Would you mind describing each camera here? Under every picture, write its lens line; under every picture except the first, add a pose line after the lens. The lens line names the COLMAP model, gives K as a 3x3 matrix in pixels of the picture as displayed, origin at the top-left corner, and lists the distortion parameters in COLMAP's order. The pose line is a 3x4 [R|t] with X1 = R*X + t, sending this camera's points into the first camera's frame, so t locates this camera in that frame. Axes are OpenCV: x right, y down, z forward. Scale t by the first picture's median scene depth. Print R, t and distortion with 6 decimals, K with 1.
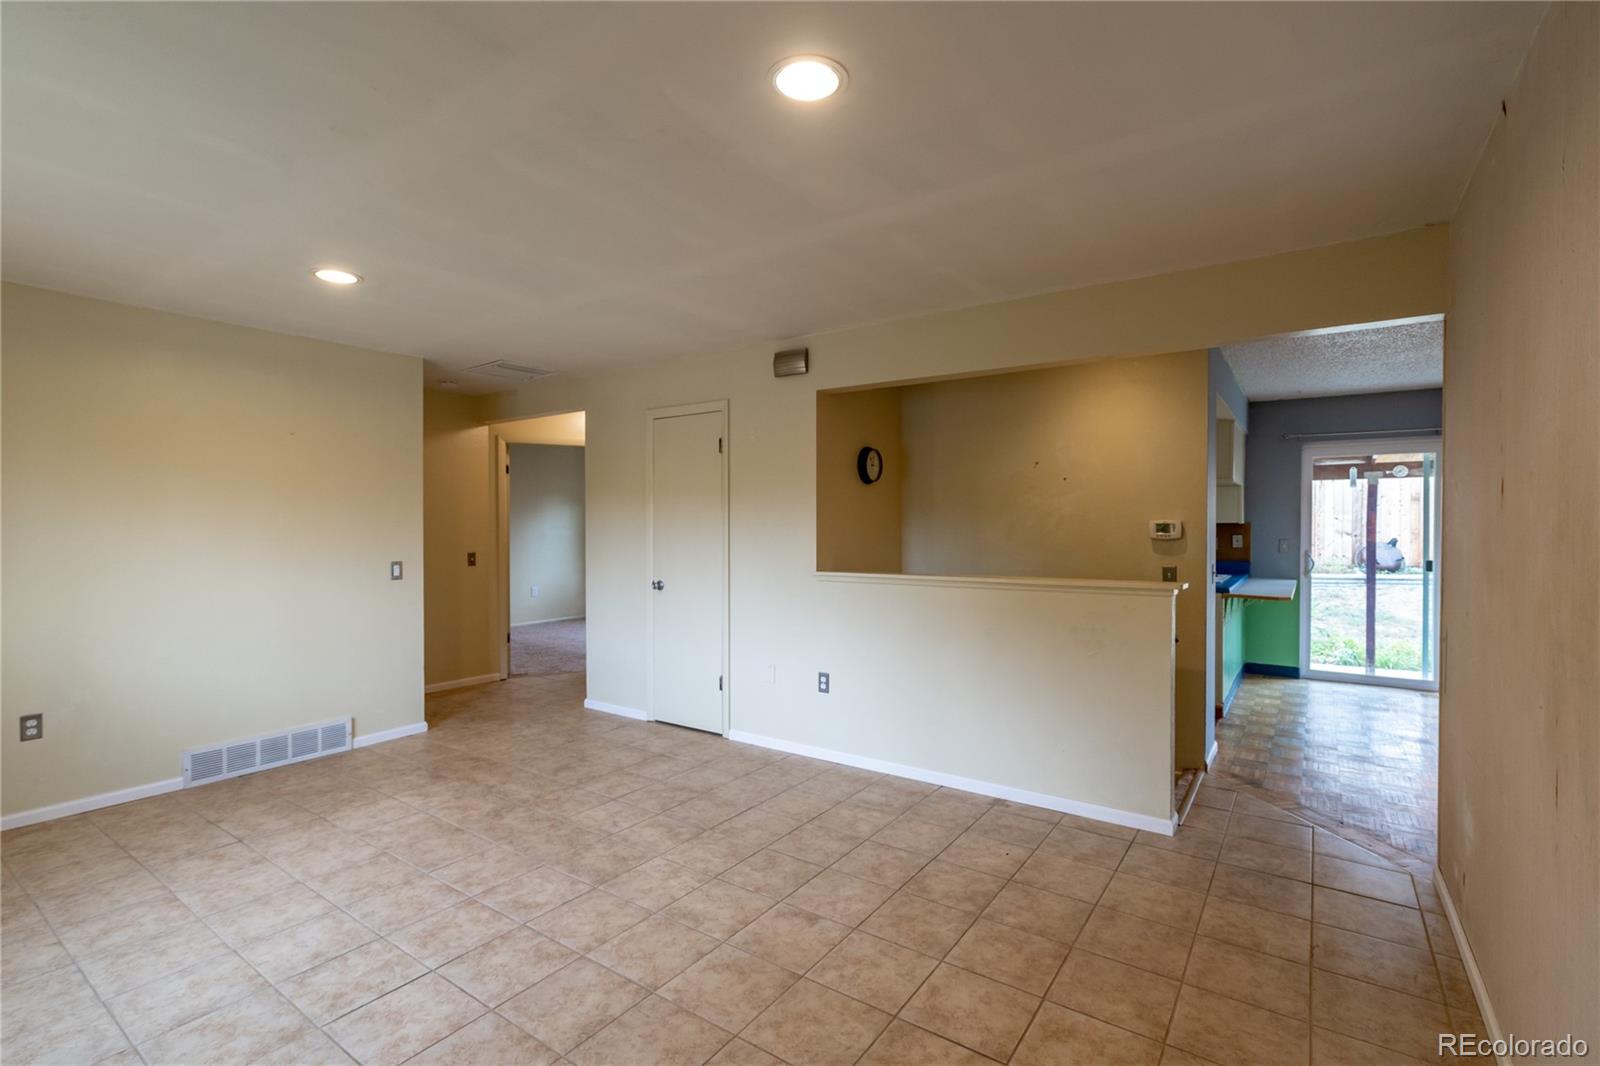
lens RADIAL K [[730.0, 0, 803.5], [0, 730.0, 534.1], [0, 0, 1]] dist [-0.001174, -0.000181]
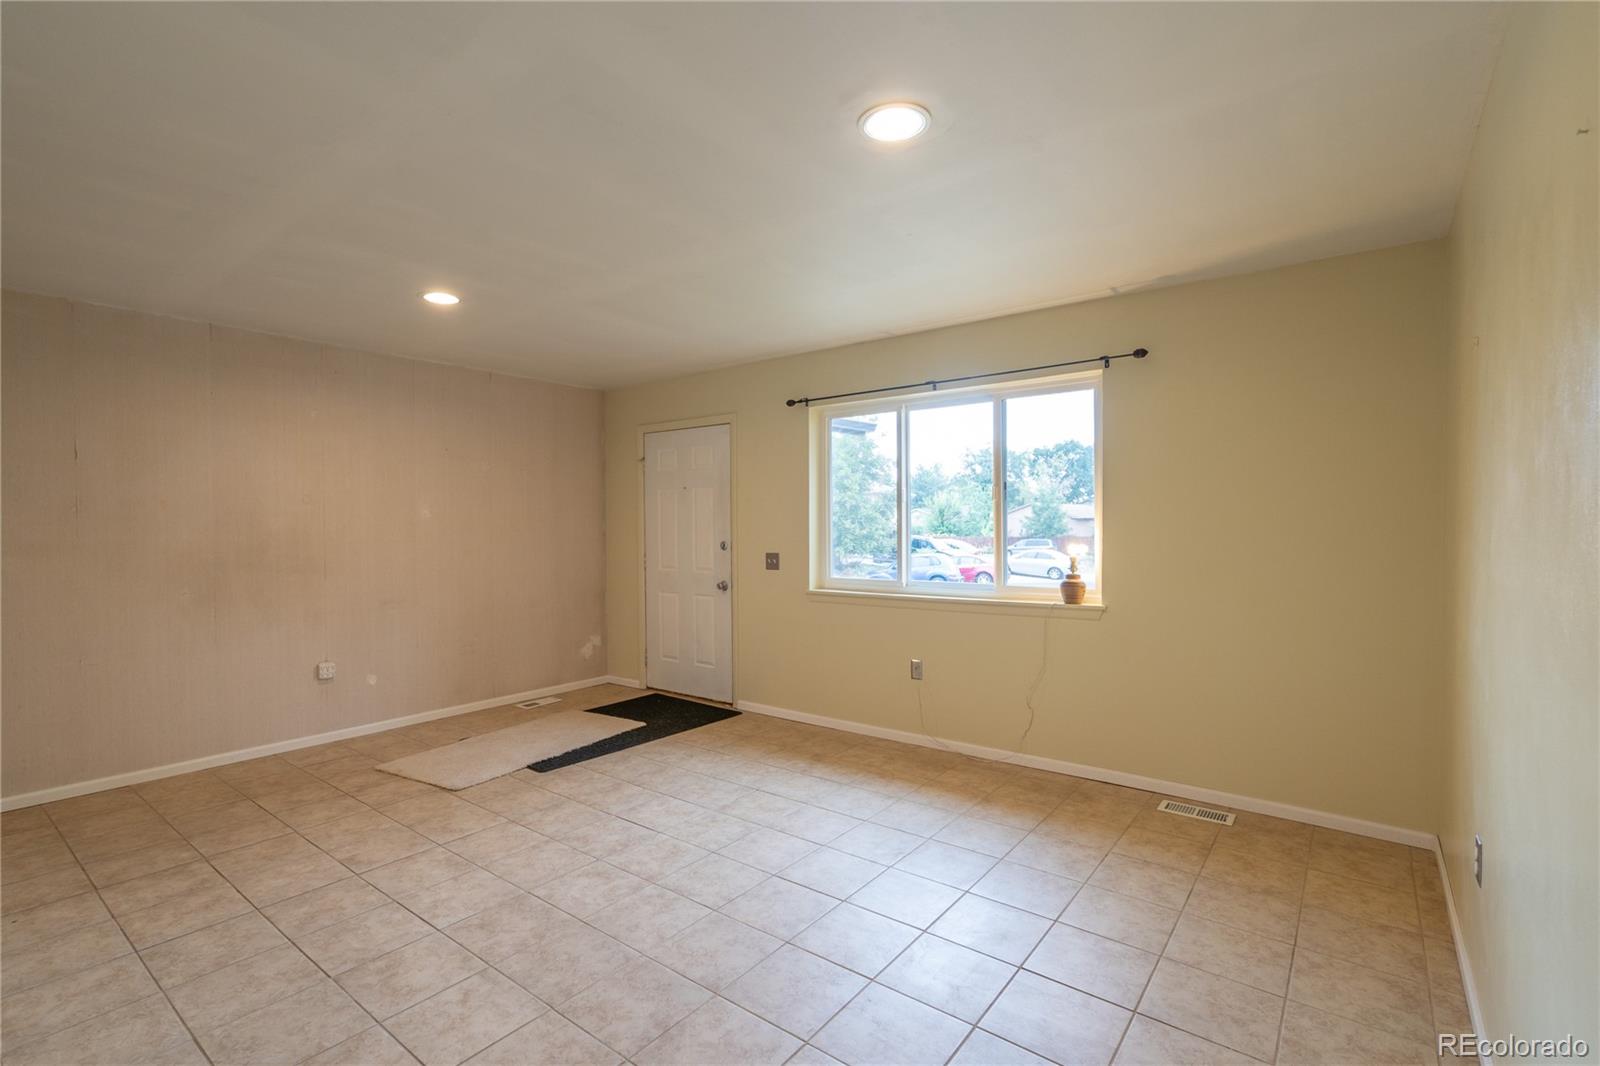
lens RADIAL K [[730.0, 0, 800.4], [0, 730.0, 527.6], [0, 0, 1]] dist [-0.001174, -0.000181]
pose [[-0.998772, 0.006857, 0.049064, -0.737437], [0.007810, 0.999784, 0.019257, -0.005286], [-0.048922, 0.019617, -0.998610, 2.055972]]
